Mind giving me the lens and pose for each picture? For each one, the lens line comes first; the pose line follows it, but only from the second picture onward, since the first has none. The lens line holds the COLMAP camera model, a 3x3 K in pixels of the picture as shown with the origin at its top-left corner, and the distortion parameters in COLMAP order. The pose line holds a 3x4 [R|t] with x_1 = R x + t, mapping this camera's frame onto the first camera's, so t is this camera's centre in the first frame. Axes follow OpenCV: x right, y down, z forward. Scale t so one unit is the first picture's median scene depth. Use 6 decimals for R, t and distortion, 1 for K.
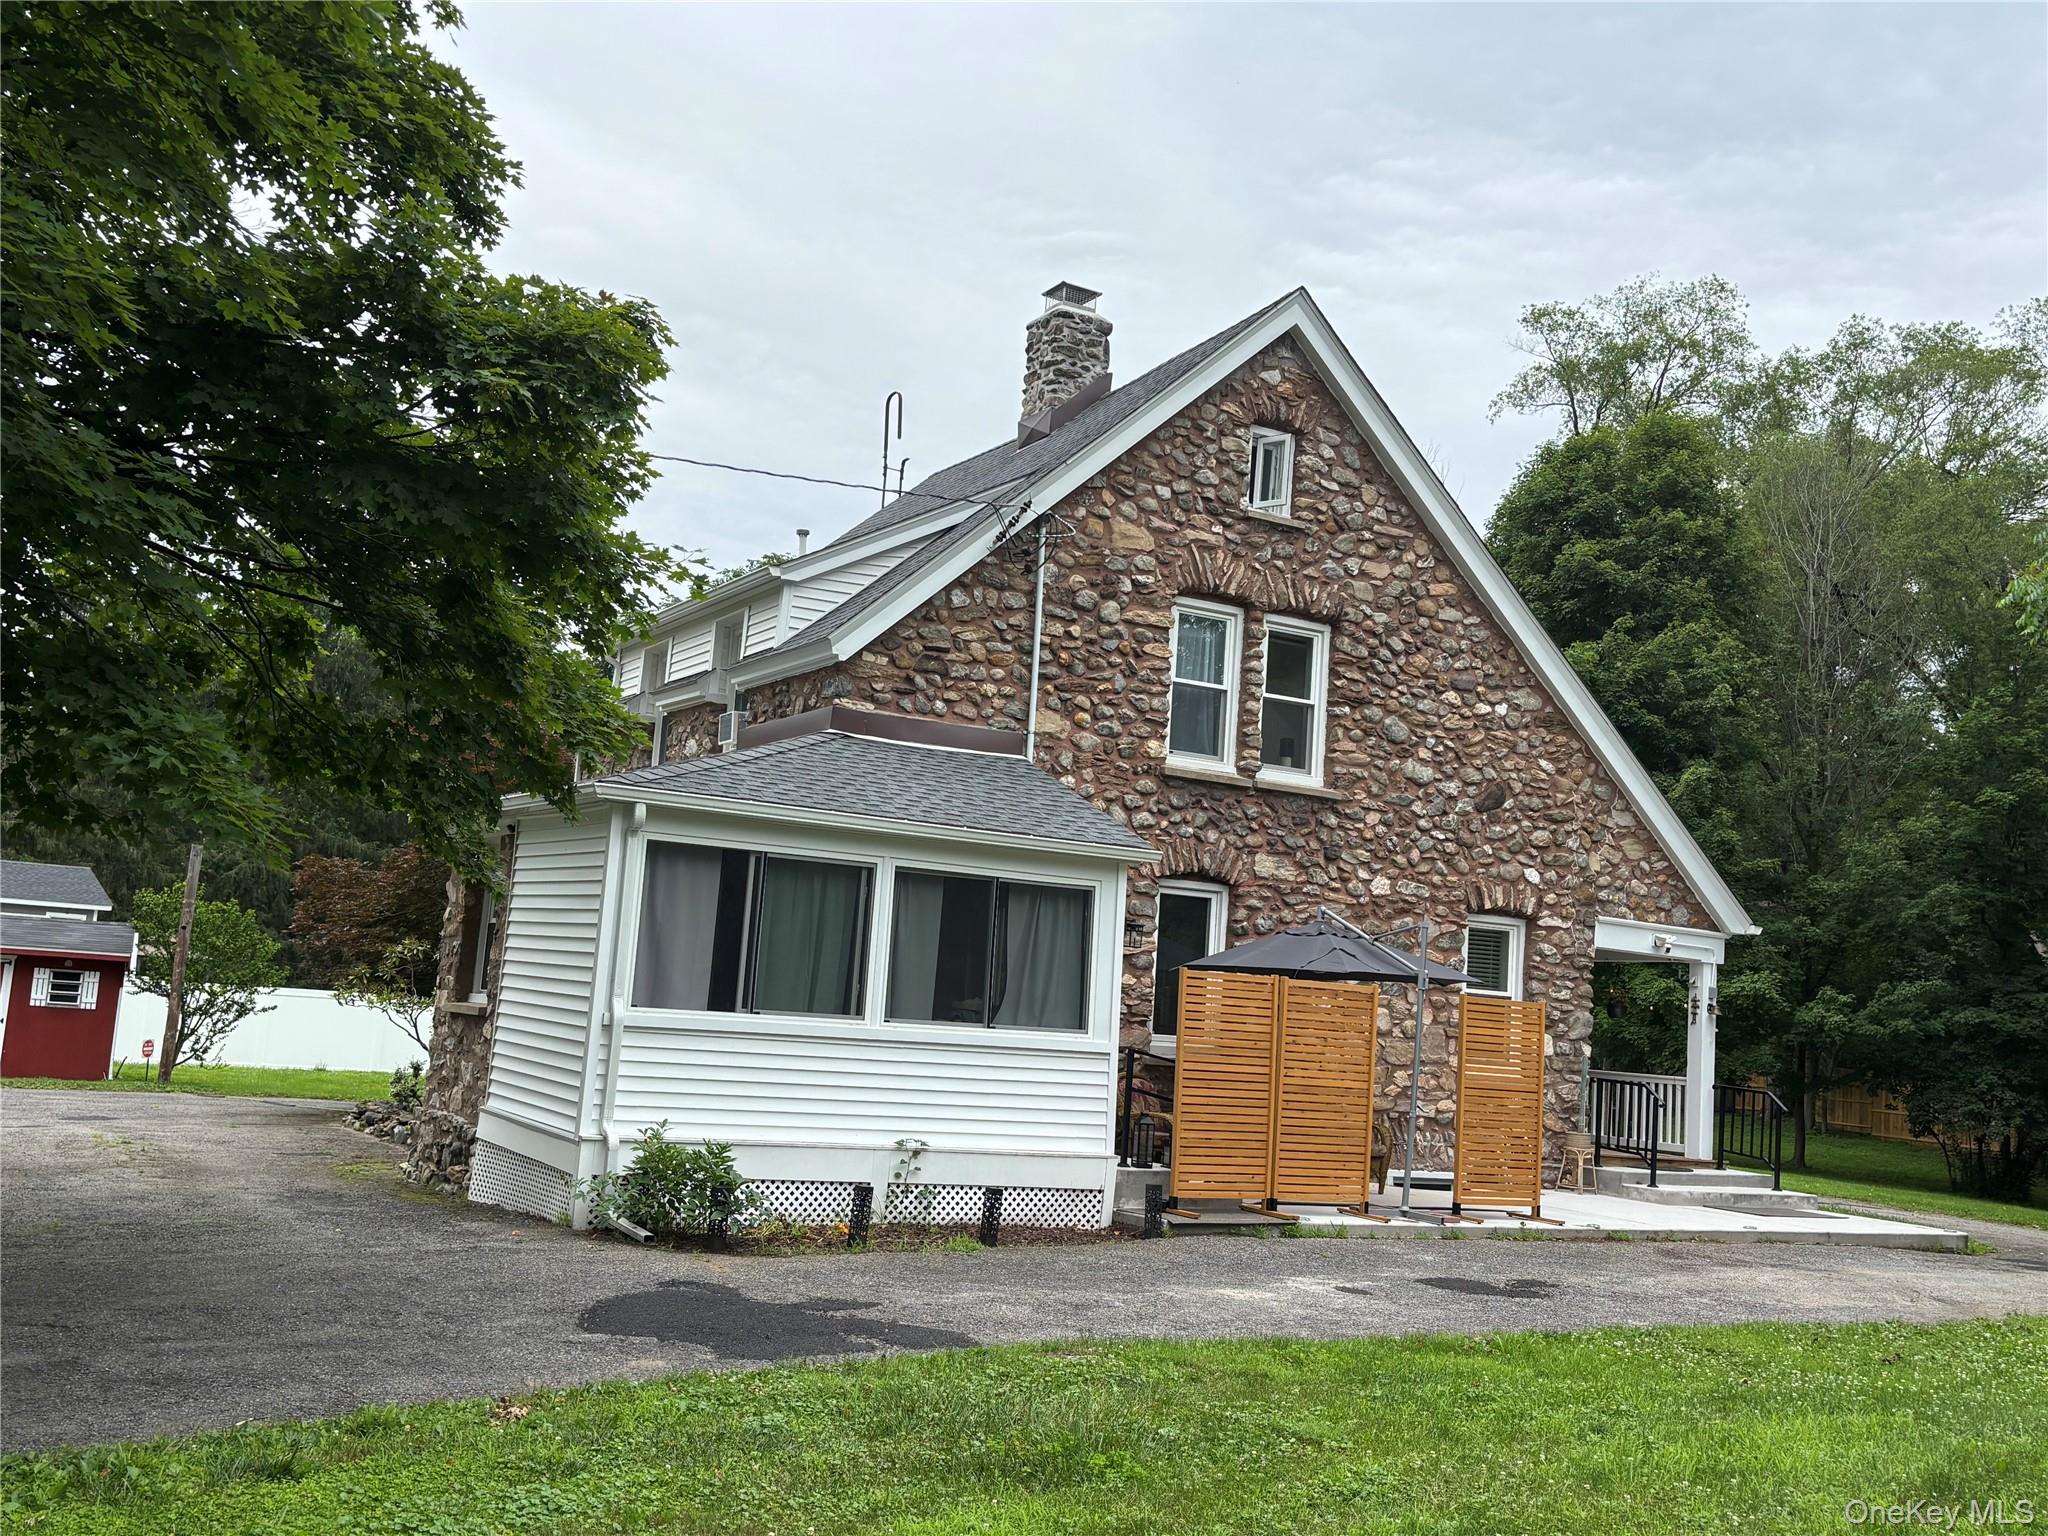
lens RADIAL K [[1961.7, 0, 1013.8], [0, 1961.7, 765.7], [0, 0, 1]] dist [0.018180, 0.000000]
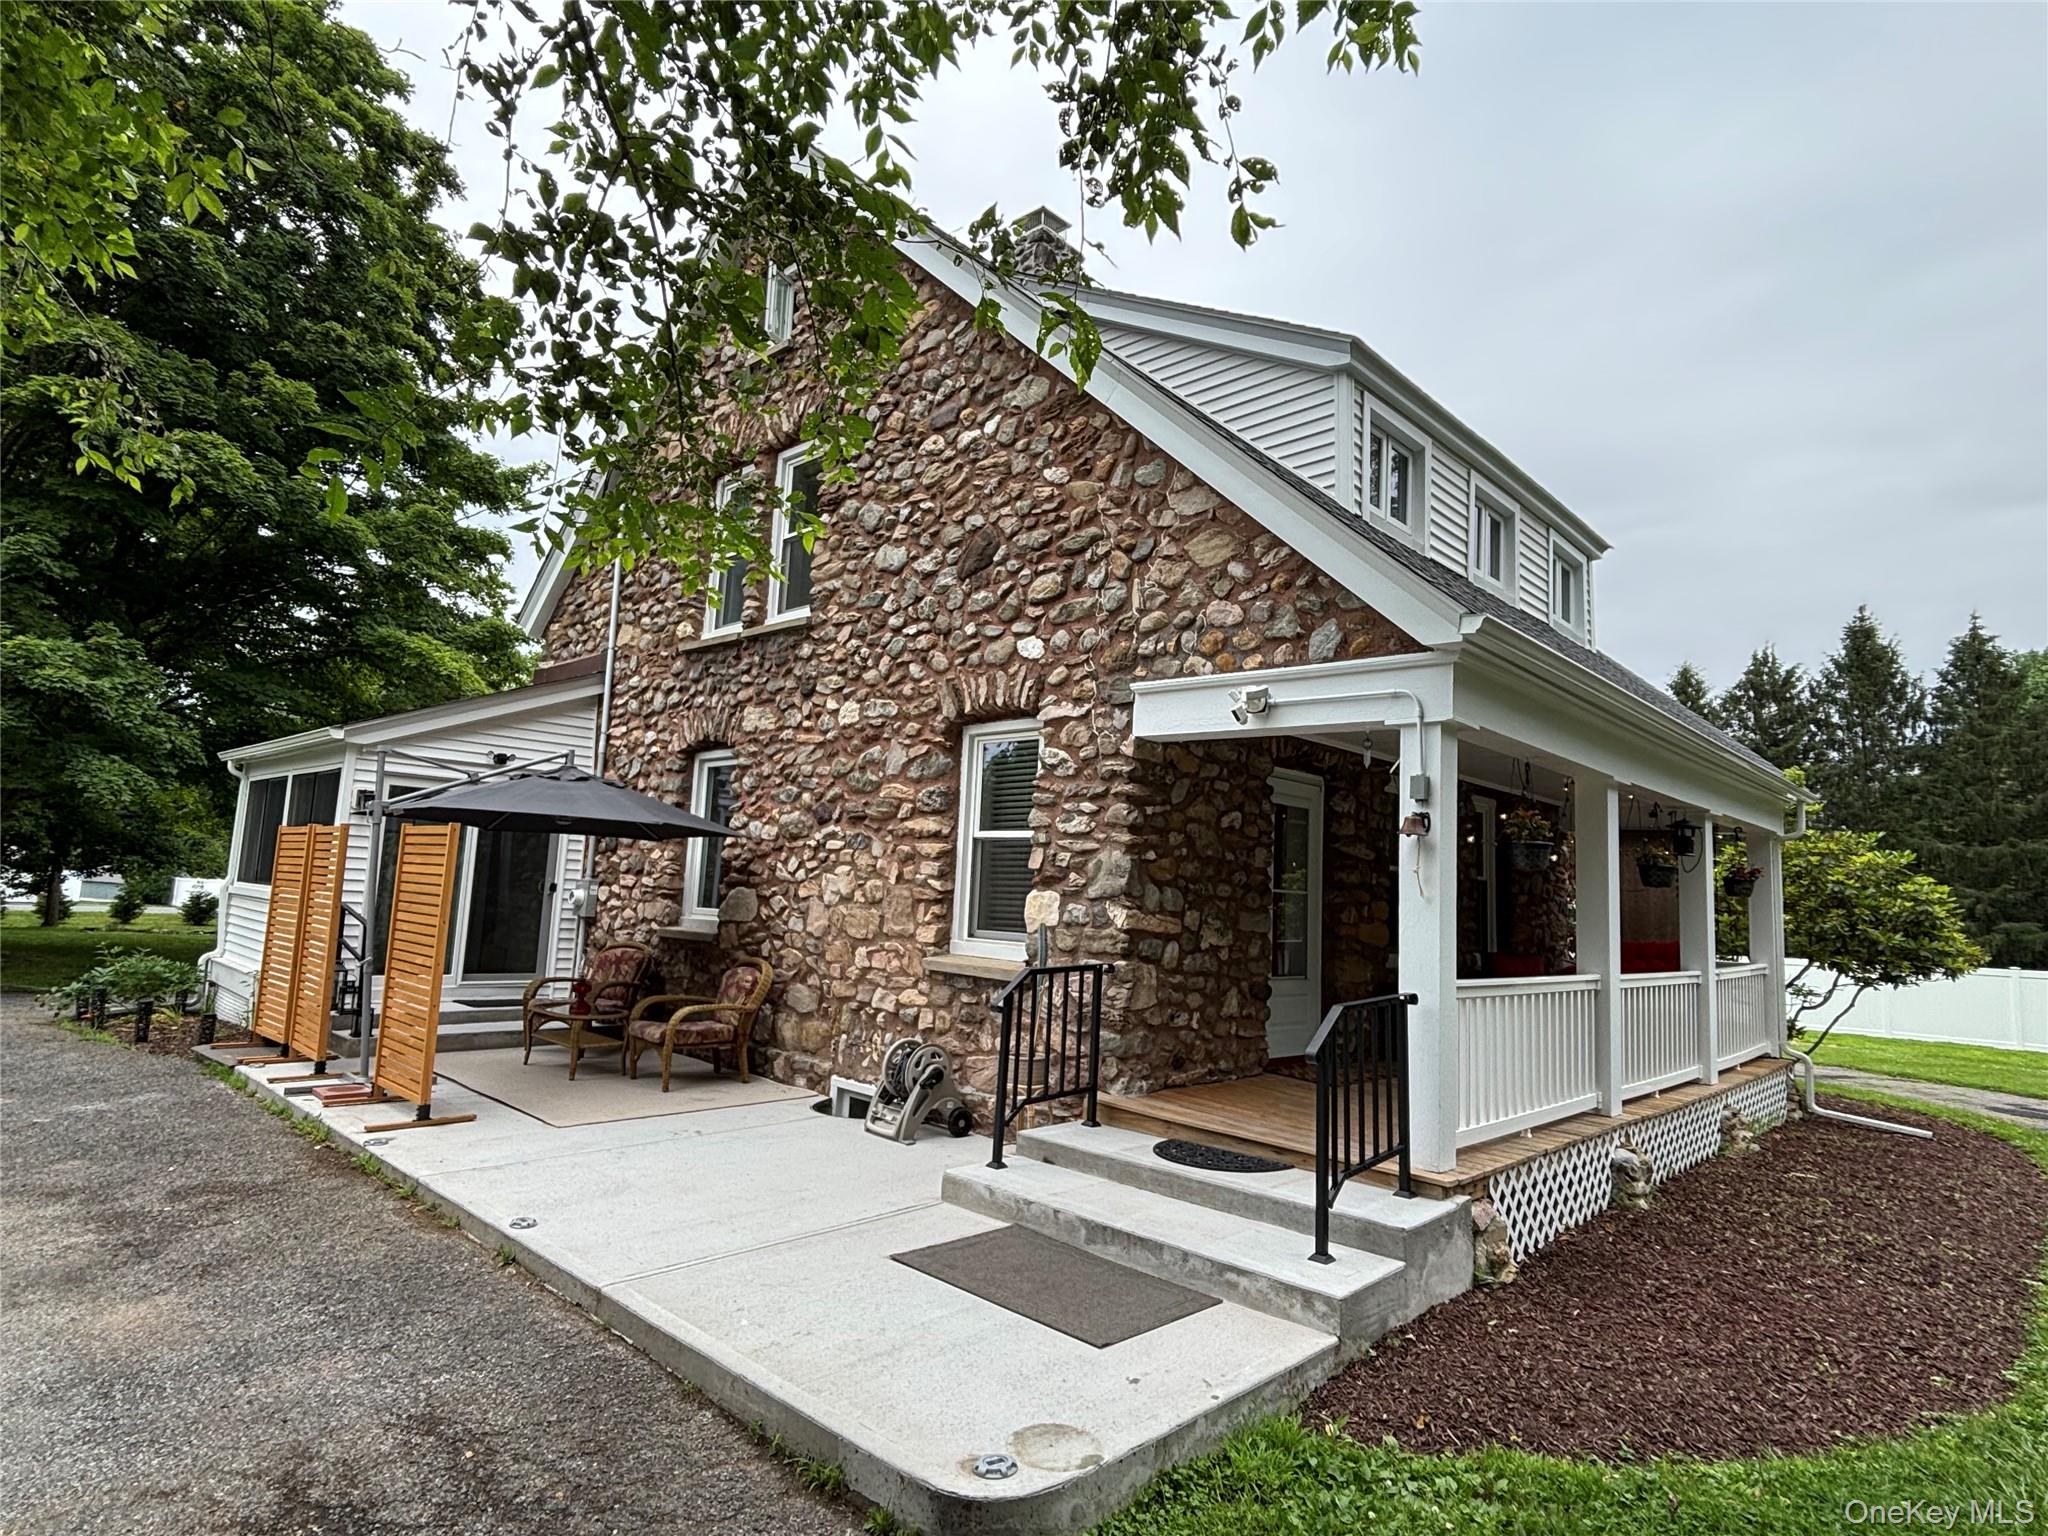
lens RADIAL K [[1111.3, 0, 1045.9], [0, 1111.3, 766.8], [0, 0, 1]] dist [0.046187, -0.000059]
pose [[0.320386, -0.166049, -0.932620, 0.626869], [0.096395, 0.985121, -0.142282, 0.153647], [0.942370, -0.044315, 0.331626, 0.920492]]
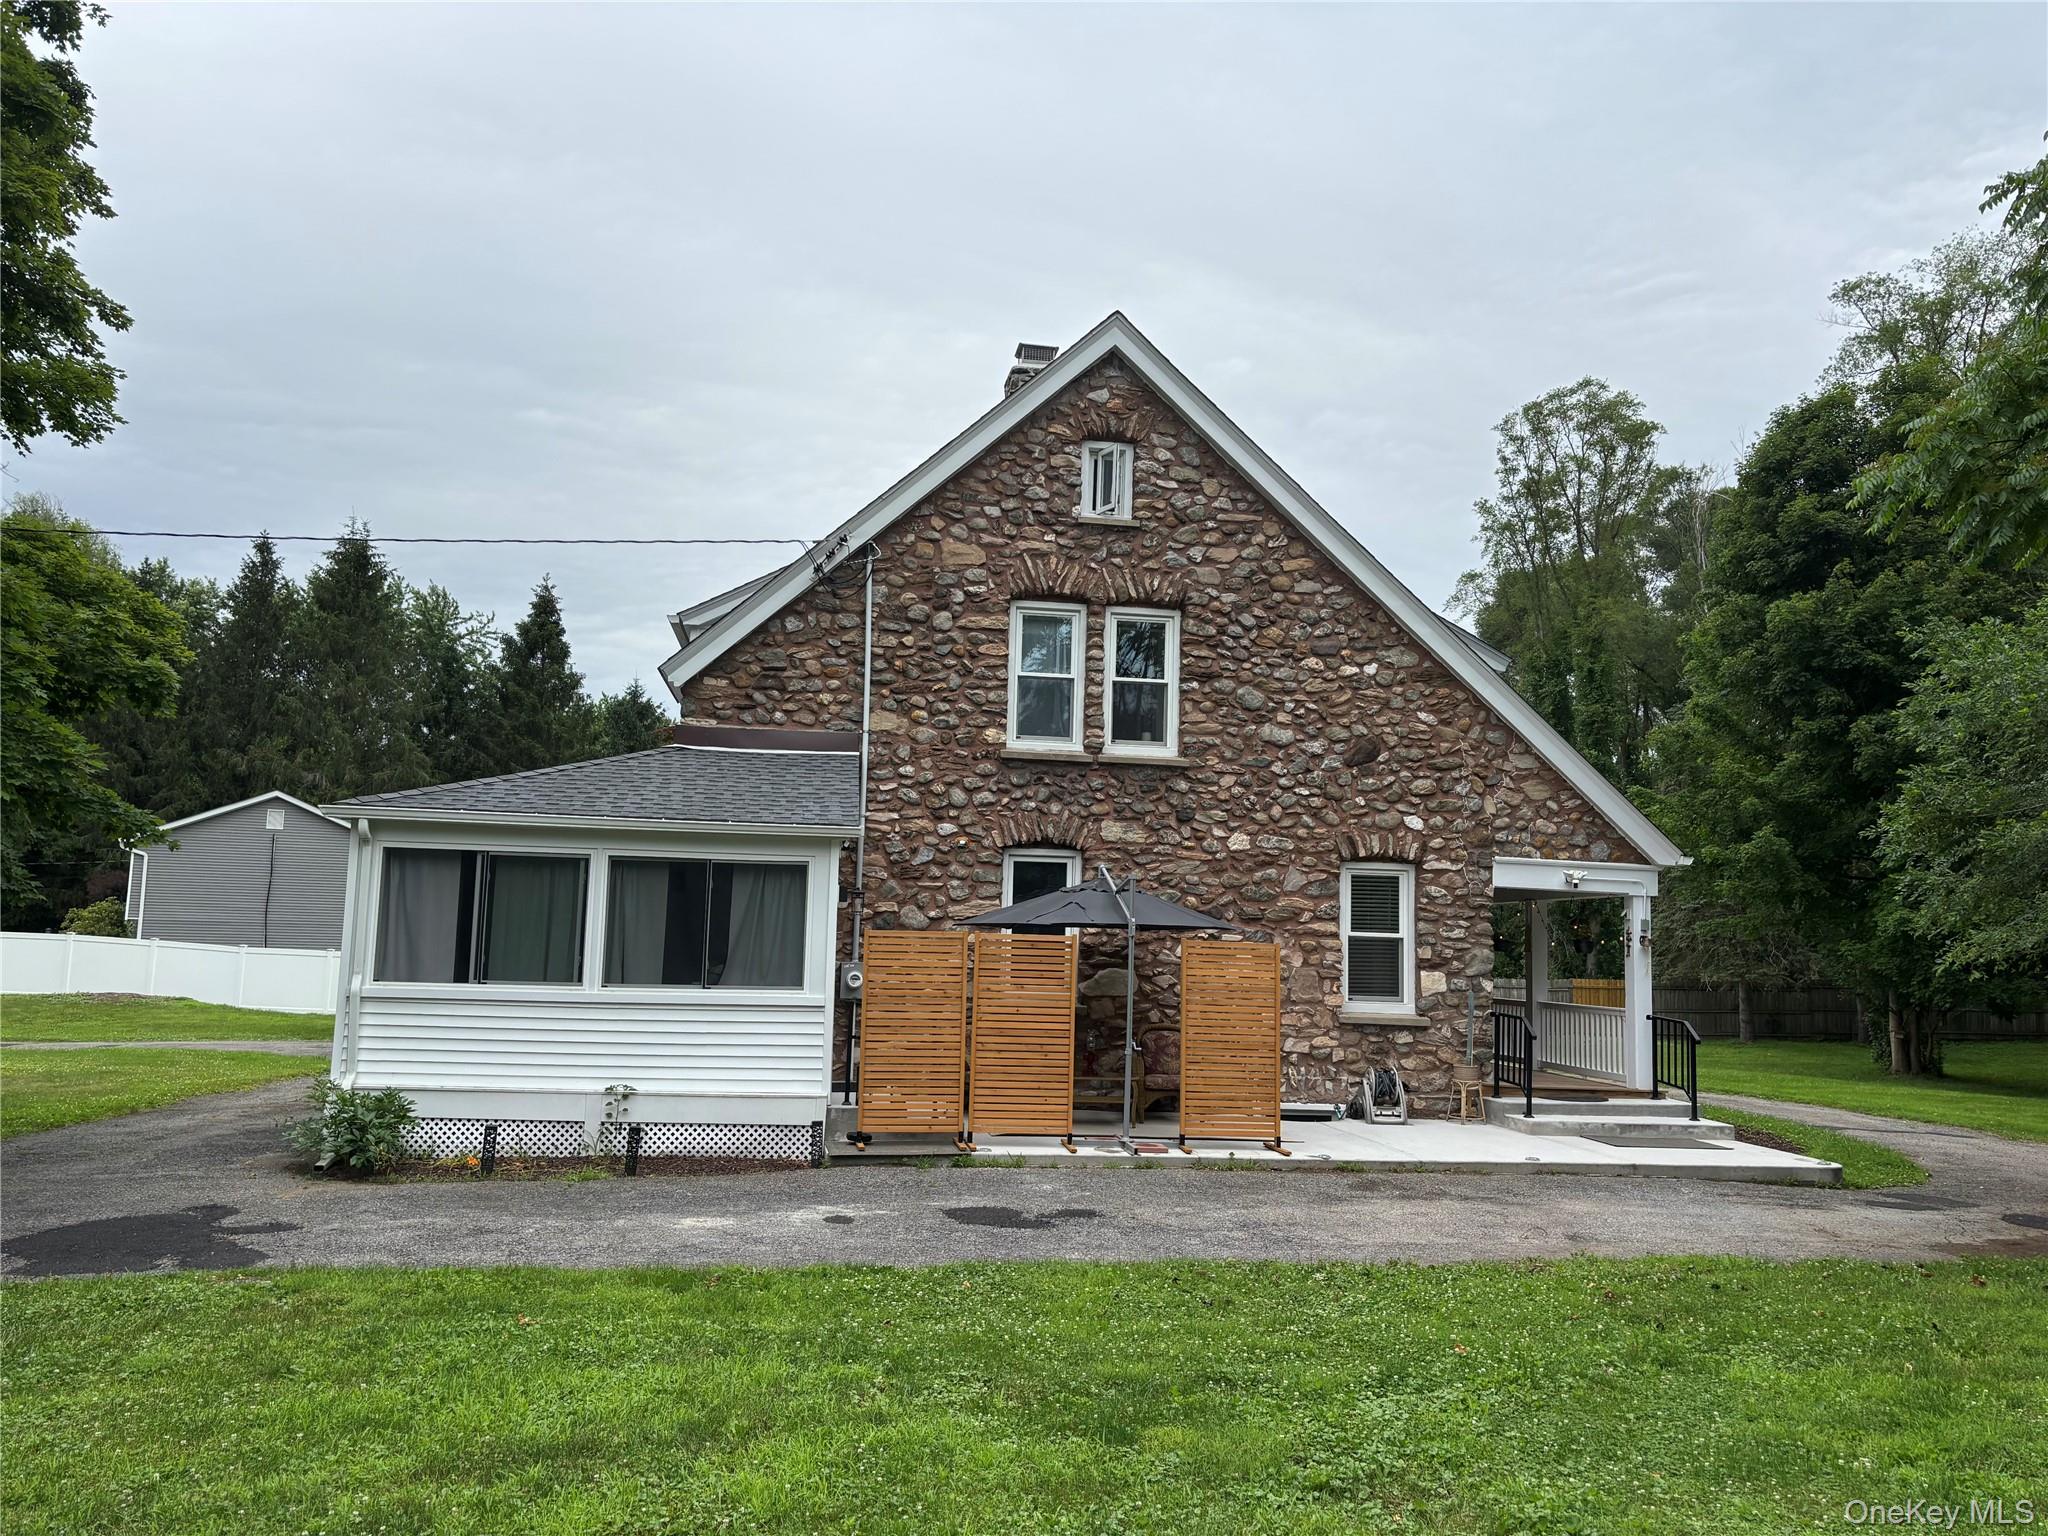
lens RADIAL K [[1556.3, 0, 1020.0], [0, 1556.3, 769.8], [0, 0, 1]] dist [0.038392, -0.011594]
pose [[0.935597, -0.080993, -0.343655, 0.372335], [0.079860, 0.996653, -0.017474, 0.026454], [0.343920, -0.011096, 0.938933, 0.143738]]
